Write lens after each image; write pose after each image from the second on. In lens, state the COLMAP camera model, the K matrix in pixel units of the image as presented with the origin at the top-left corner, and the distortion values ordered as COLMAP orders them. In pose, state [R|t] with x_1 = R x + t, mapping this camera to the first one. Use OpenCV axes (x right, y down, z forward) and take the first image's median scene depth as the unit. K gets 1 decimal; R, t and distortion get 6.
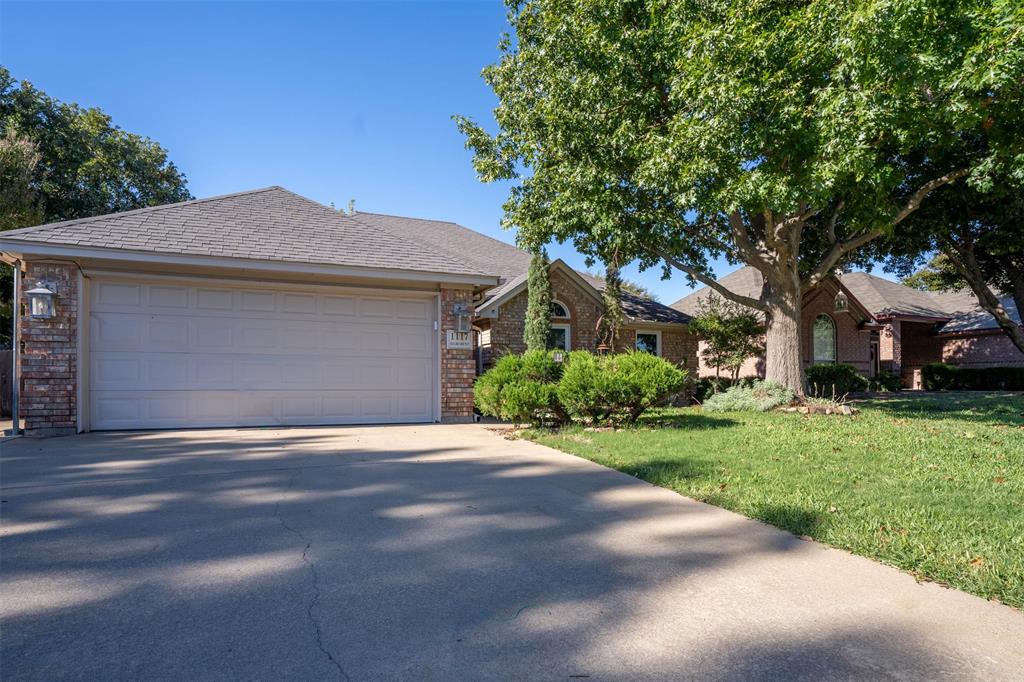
lens RADIAL K [[539.7, 0, 507.1], [0, 539.7, 376.0], [0, 0, 1]] dist [-0.058803, 0.031164]
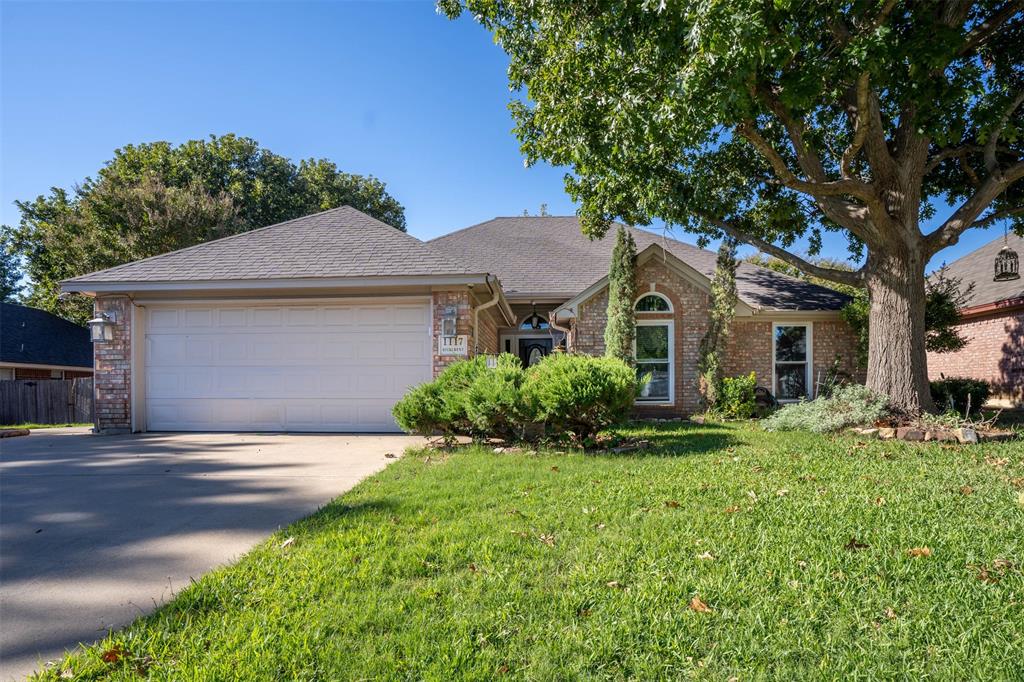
lens RADIAL K [[539.7, 0, 534.4], [0, 539.7, 392.2], [0, 0, 1]] dist [-0.058803, 0.031164]
pose [[0.905152, 0.002505, -0.425080, 0.406623], [0.009465, 0.999616, 0.026044, -0.007875], [0.424982, -0.027597, 0.904781, 0.200550]]
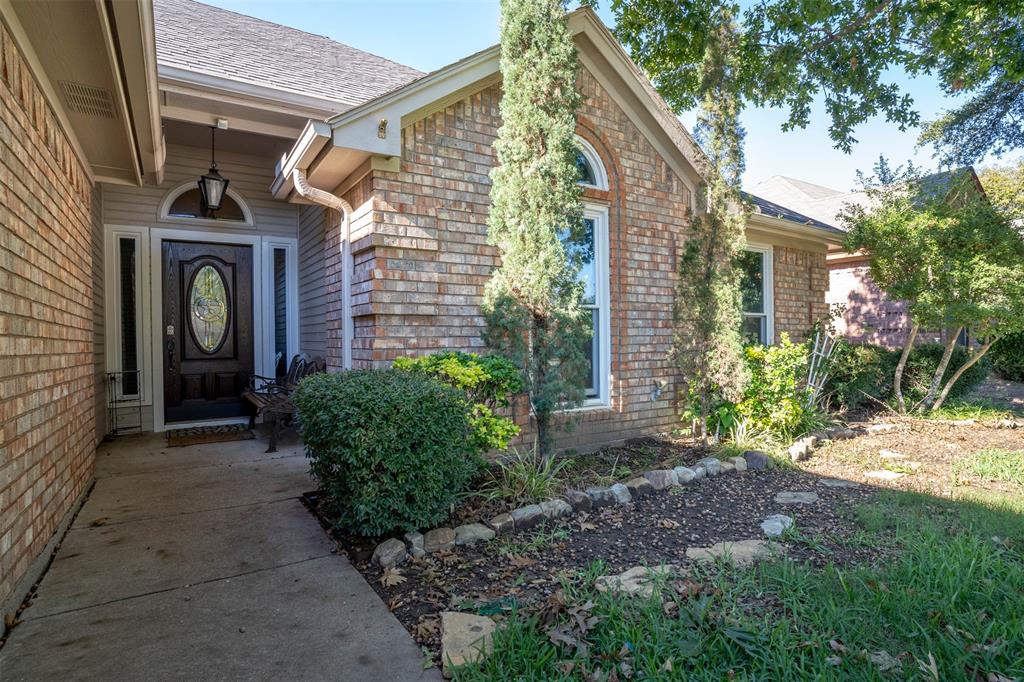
lens RADIAL K [[539.7, 0, 511.6], [0, 539.7, 339.8], [0, 0, 1]] dist [-0.058803, 0.031164]
pose [[0.988381, -0.010657, 0.151625, -0.003816], [0.009835, 0.999933, 0.006171, -0.013935], [-0.151681, -0.004608, 0.988419, 0.955271]]
